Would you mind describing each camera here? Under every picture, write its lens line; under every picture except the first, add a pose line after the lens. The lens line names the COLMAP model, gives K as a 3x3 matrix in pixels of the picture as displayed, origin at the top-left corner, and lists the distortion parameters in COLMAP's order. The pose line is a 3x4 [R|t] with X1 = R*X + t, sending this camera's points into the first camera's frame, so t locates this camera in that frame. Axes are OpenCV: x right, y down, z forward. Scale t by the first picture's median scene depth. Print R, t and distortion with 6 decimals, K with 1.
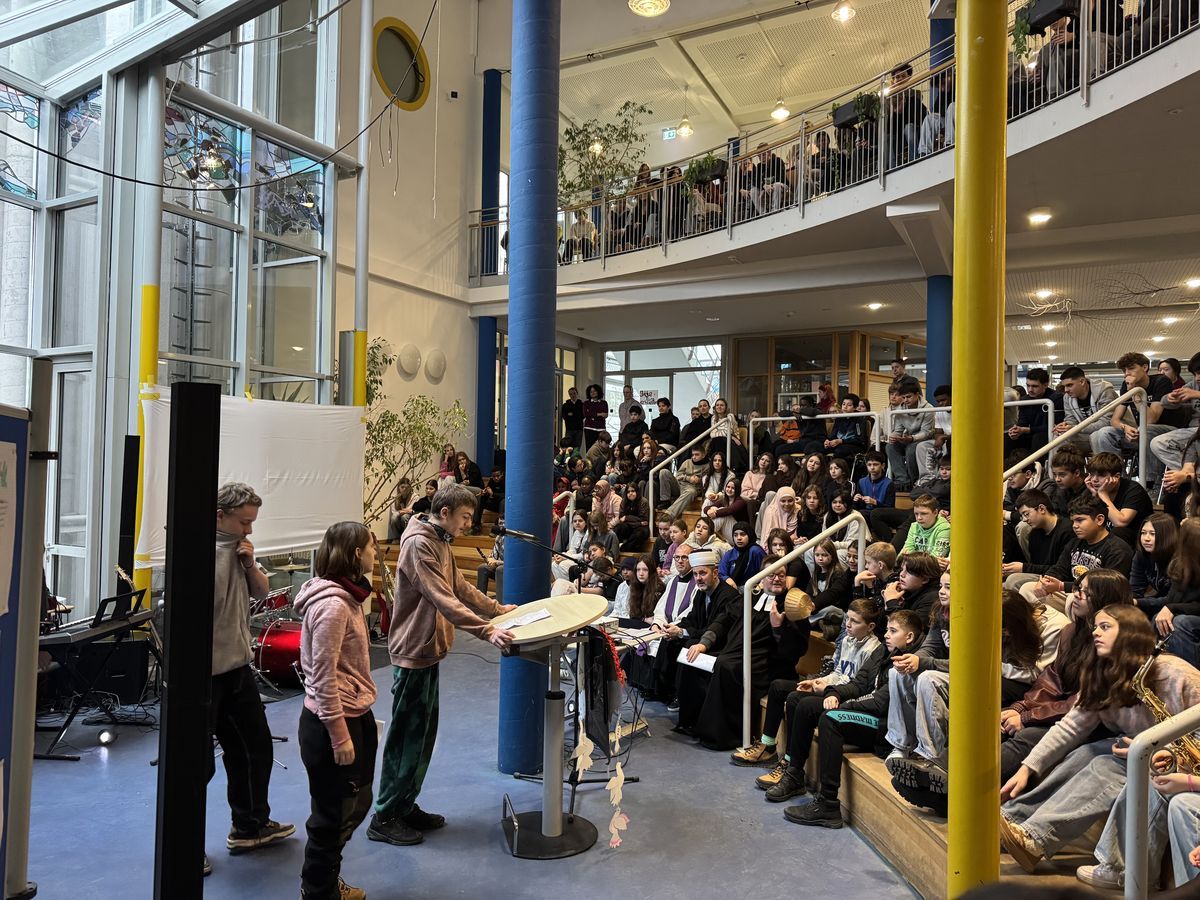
lens RADIAL K [[839.6, 0, 600.0], [0, 839.6, 450.0], [0, 0, 1]] dist [0.143357, -0.219908]
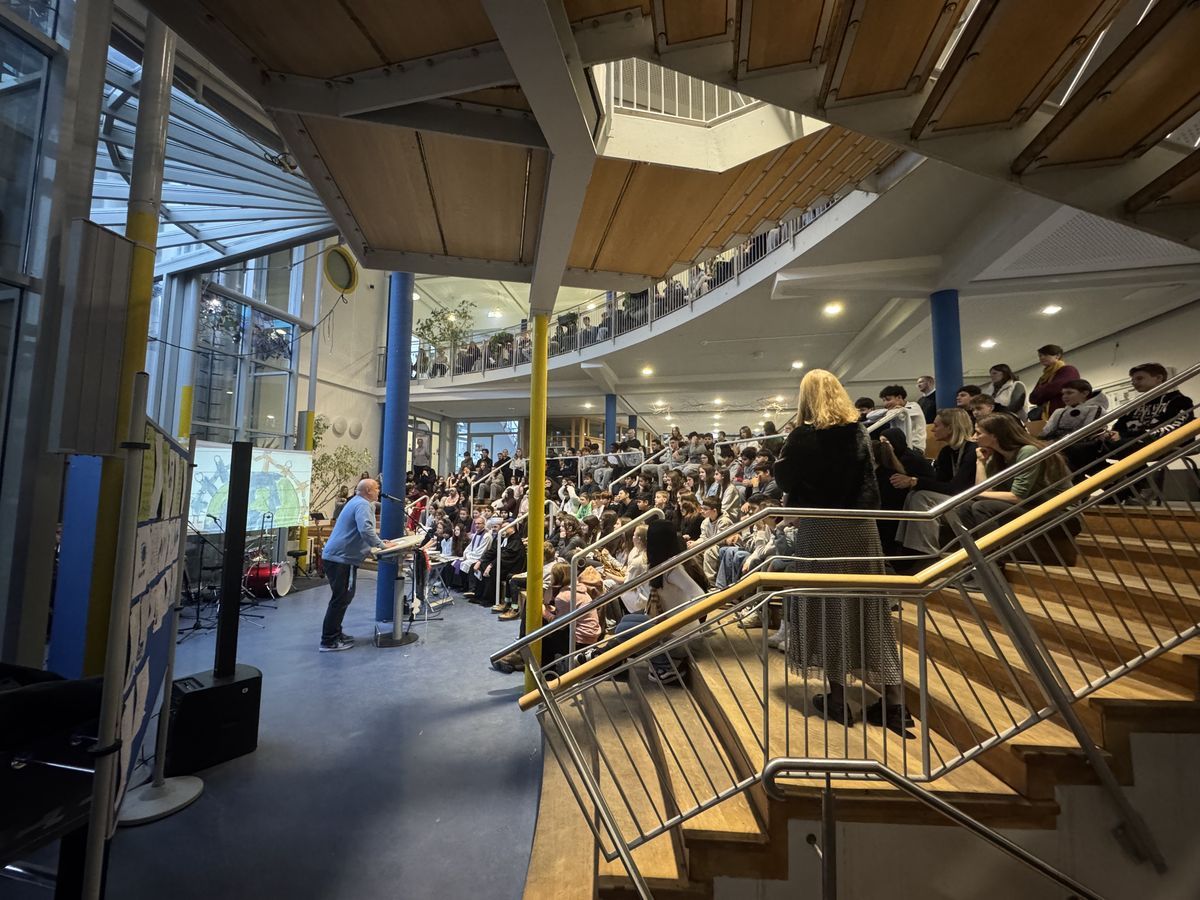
lens RADIAL K [[482.7, 0, 600.0], [0, 482.7, 450.0], [0, 0, 1]] dist [0.000029, -0.000071]
pose [[0.965062, 0.011772, 0.261756, 0.058958], [0.003411, 0.998341, -0.057473, 0.010130], [-0.261998, 0.056358, 0.963421, -0.196751]]
